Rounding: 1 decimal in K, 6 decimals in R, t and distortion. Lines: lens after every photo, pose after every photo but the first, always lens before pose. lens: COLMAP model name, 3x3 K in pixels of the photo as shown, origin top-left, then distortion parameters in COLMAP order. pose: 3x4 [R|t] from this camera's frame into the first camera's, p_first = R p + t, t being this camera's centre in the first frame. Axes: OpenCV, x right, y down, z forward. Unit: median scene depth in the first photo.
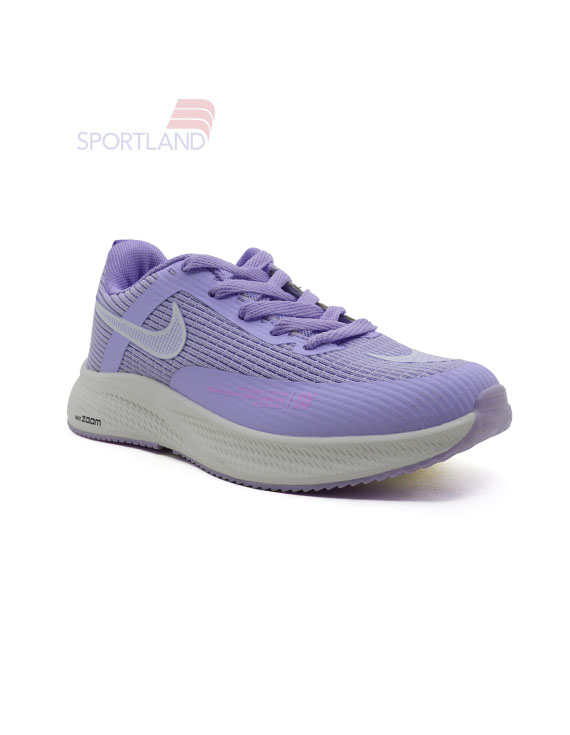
lens RADIAL K [[727.1, 0, 286.3], [0, 727.1, 365.8], [0, 0, 1]] dist [0.009410, 0.000000]
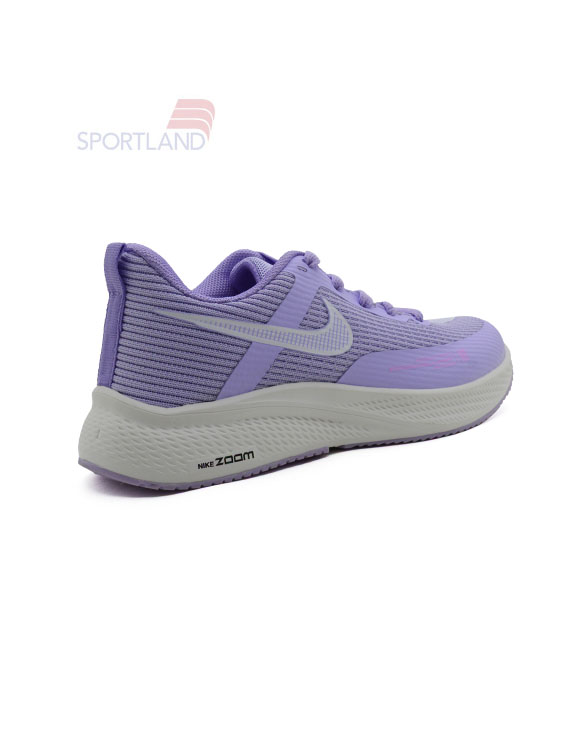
lens RADIAL K [[727.1, 0, 285.2], [0, 727.1, 363.1], [0, 0, 1]] dist [0.009410, 0.000000]
pose [[0.324514, -0.146881, 0.934407, -1.094699], [0.202572, 0.975741, 0.083027, -0.093010], [-0.923935, 0.162341, 0.346396, 0.715937]]
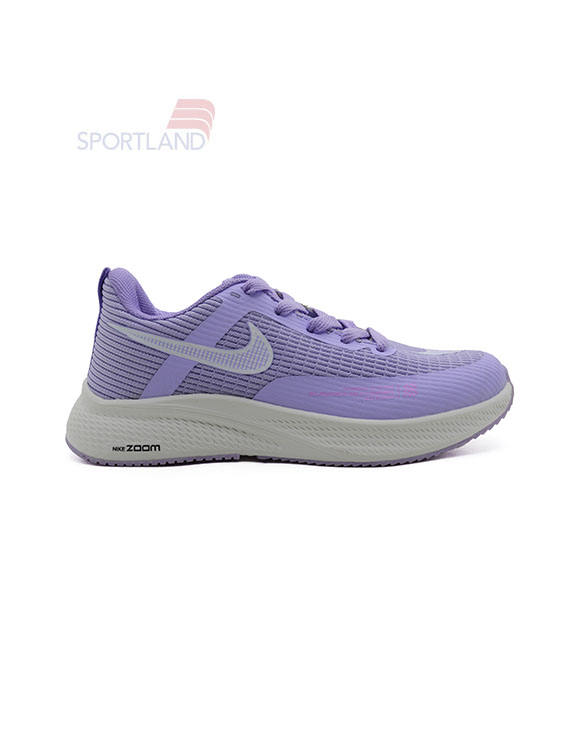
lens RADIAL K [[727.1, 0, 284.7], [0, 727.1, 373.0], [0, 0, 1]] dist [0.009410, 0.000000]
pose [[0.790591, -0.096252, 0.604732, -0.778094], [0.112744, 0.993566, 0.010746, -0.016660], [-0.601876, 0.059684, 0.796356, 0.096607]]
